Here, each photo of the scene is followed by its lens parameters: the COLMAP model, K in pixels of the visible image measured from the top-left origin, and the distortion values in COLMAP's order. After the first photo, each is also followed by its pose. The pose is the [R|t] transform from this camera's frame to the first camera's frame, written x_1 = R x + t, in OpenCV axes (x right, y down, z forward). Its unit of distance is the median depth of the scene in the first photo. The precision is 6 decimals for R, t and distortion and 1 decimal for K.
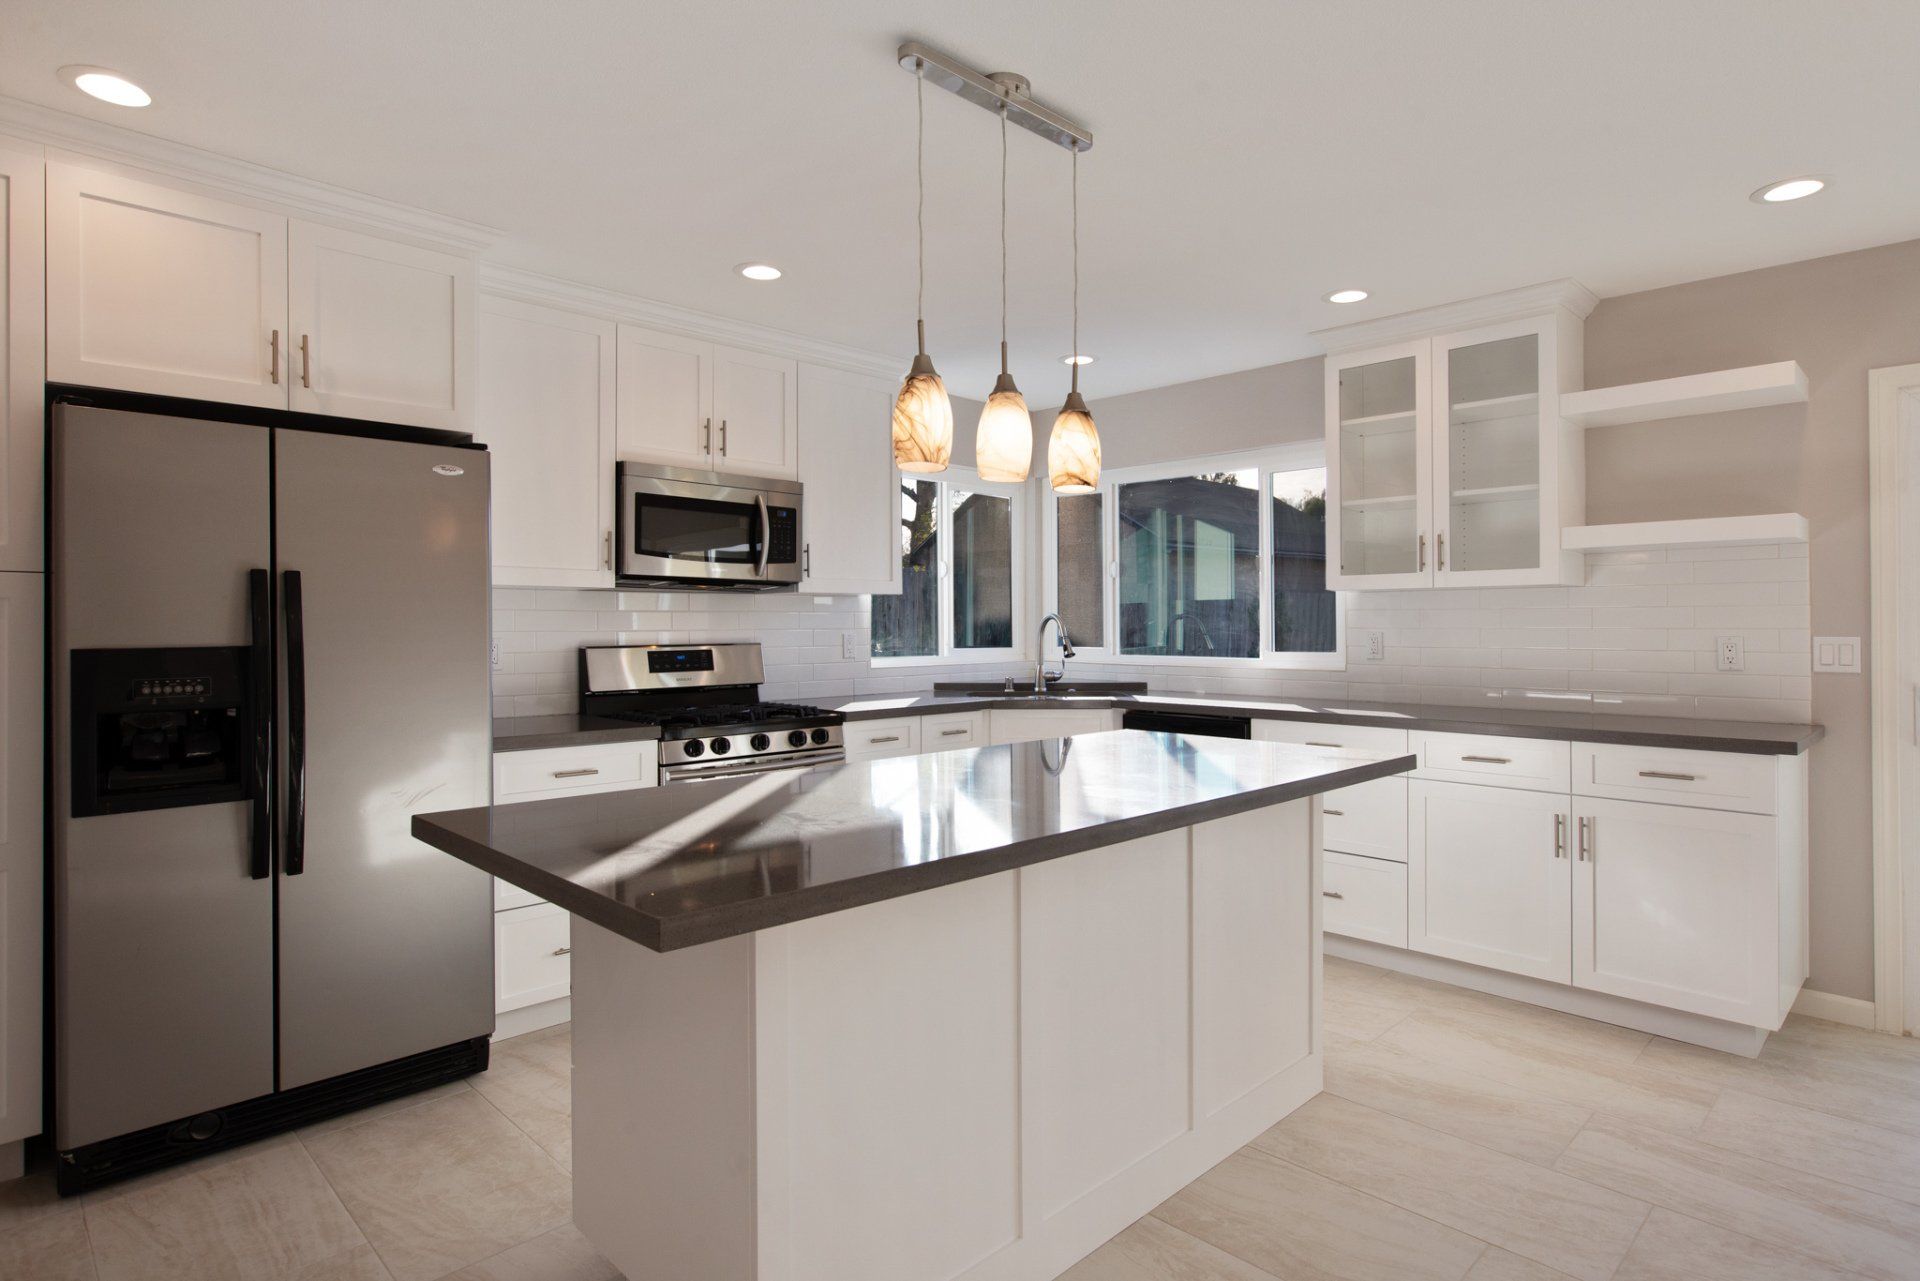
lens RADIAL K [[1017.6, 0, 963.3], [0, 1017.6, 629.4], [0, 0, 1]] dist [-0.020606, 0.016774]
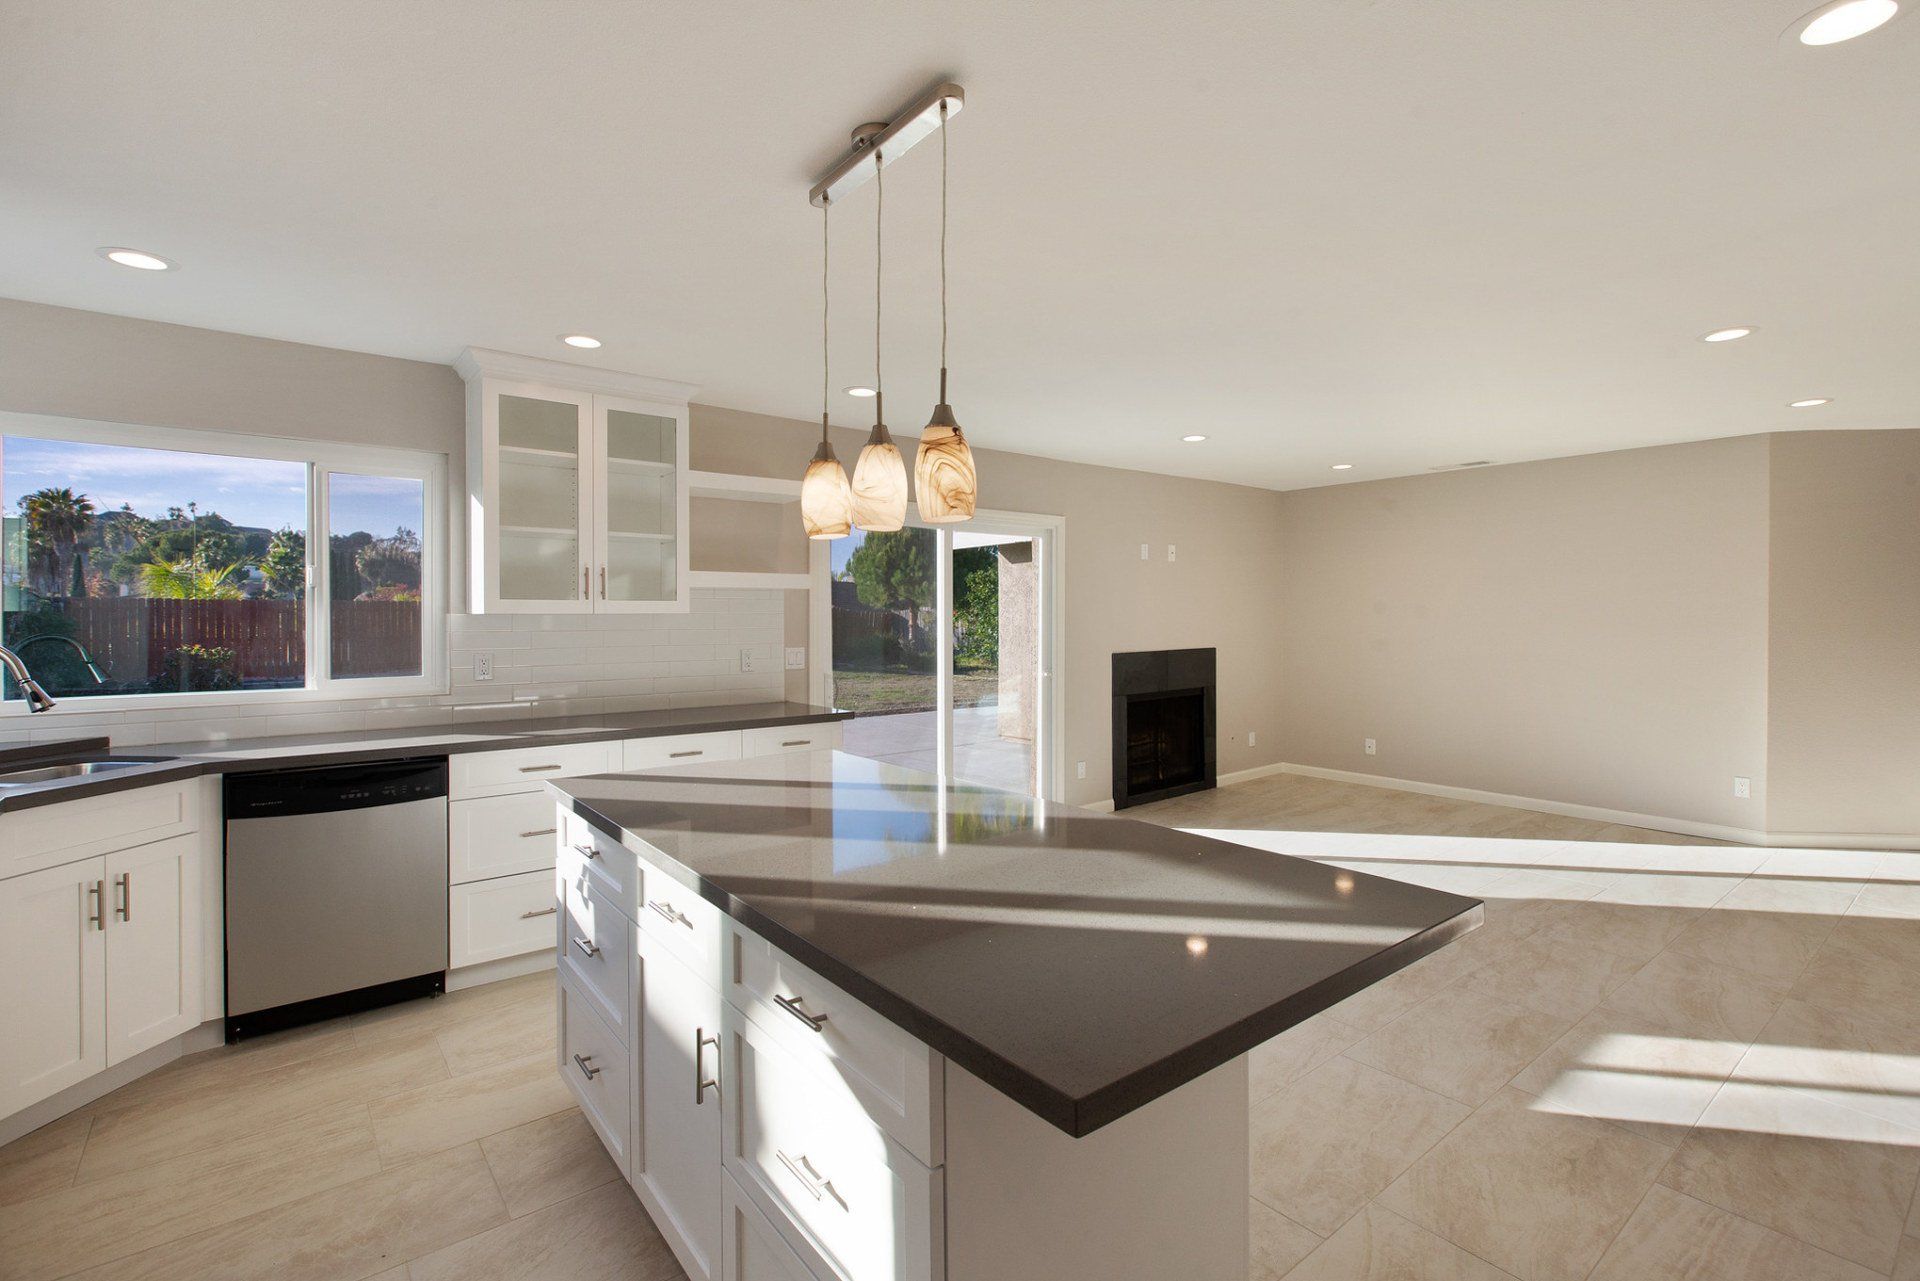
lens RADIAL K [[883.7, 0, 984.9], [0, 883.7, 612.9], [0, 0, 1]] dist [-0.001129, -0.000270]
pose [[0.092254, 0.006906, 0.995712, -0.519394], [0.007022, 0.999947, -0.007586, -0.033528], [-0.995711, 0.007692, 0.092200, 0.507246]]
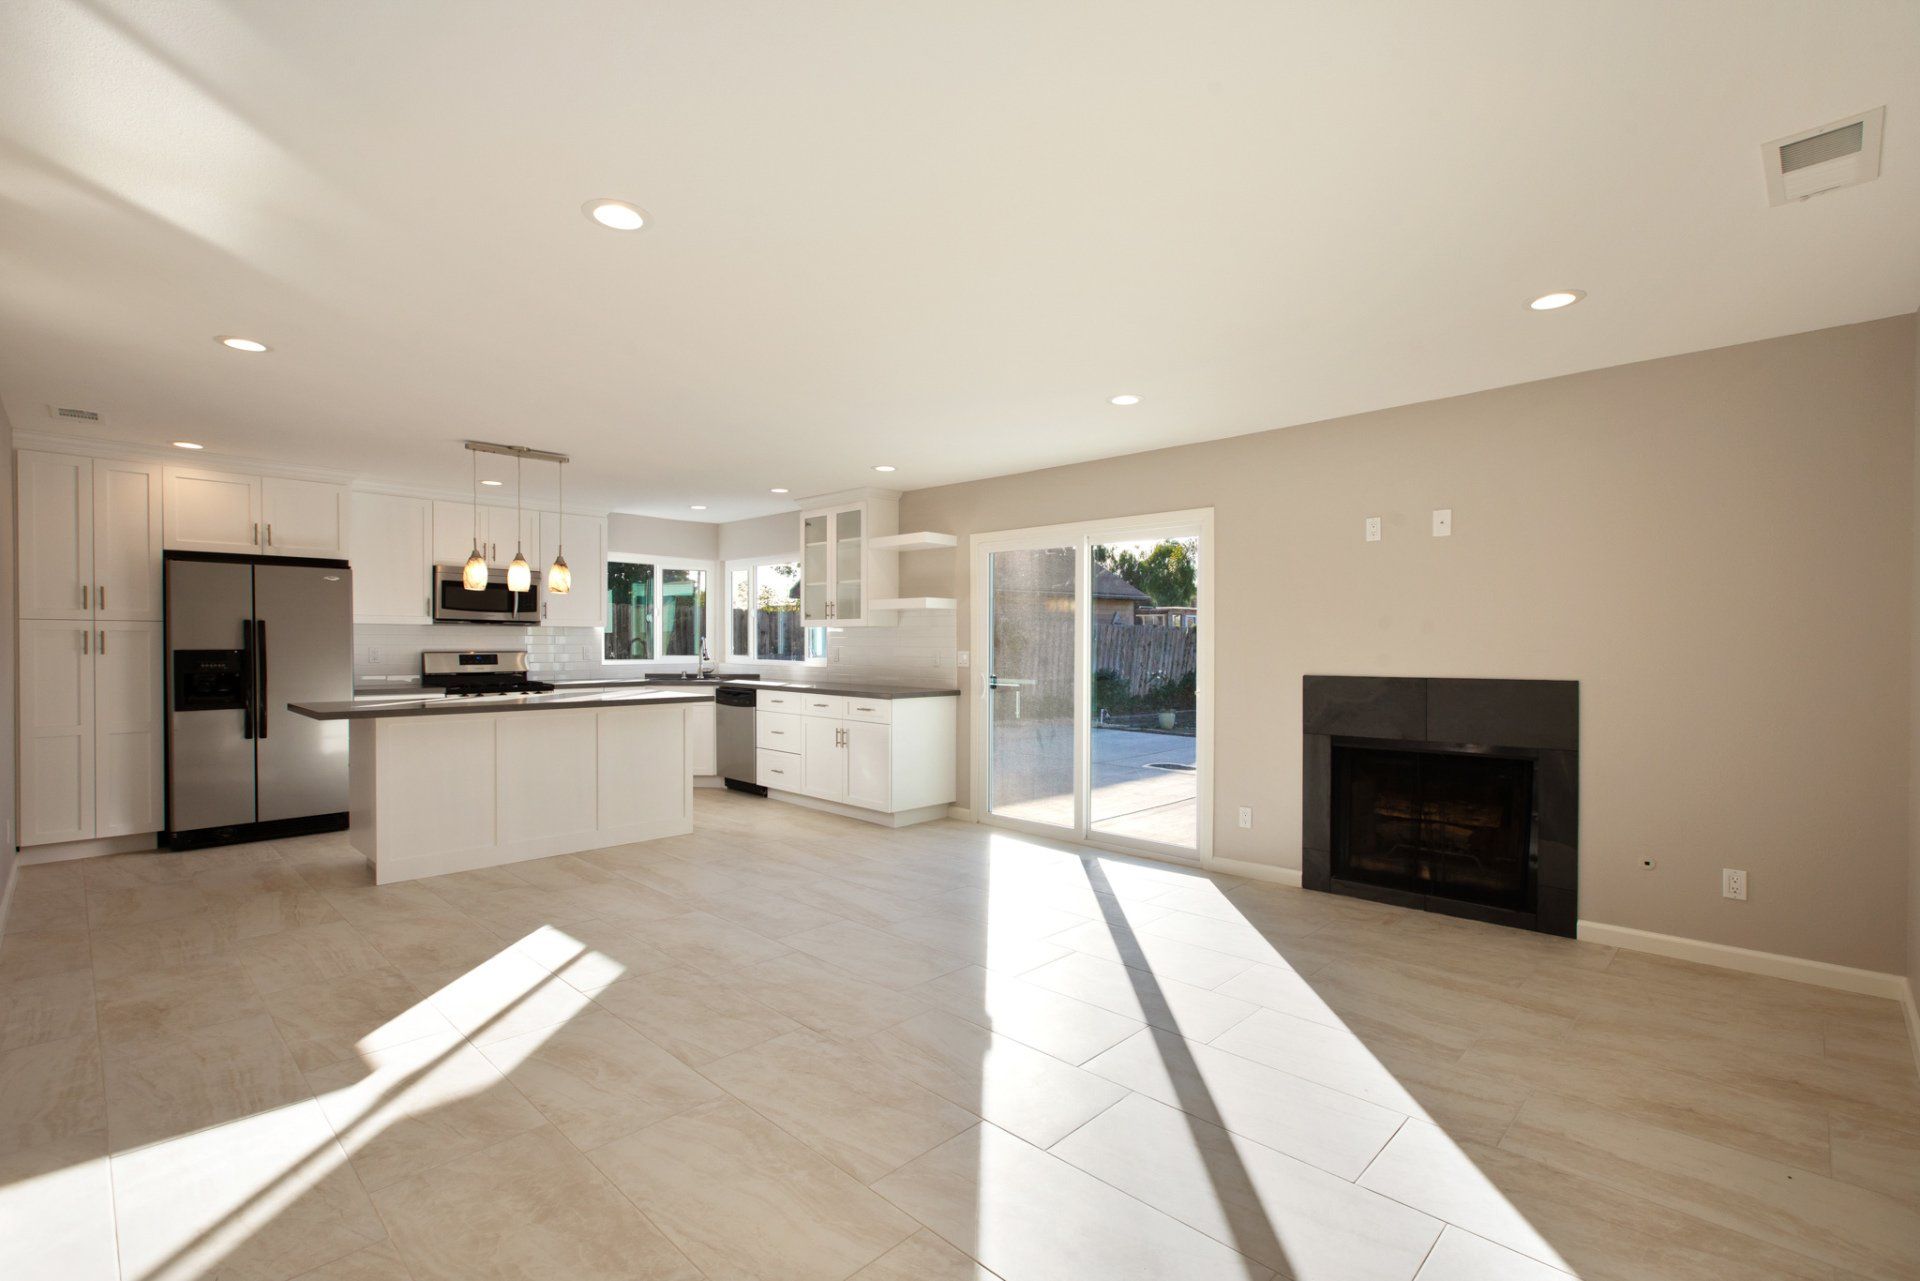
lens RADIAL K [[880.7, 0, 969.0], [0, 880.7, 660.1], [0, 0, 1]] dist [-0.012465, 0.014128]
pose [[0.999761, 0.006470, 0.020892, 0.762349], [-0.006817, 0.999839, 0.016598, -0.004383], [-0.020781, -0.016736, 0.999644, -0.891746]]
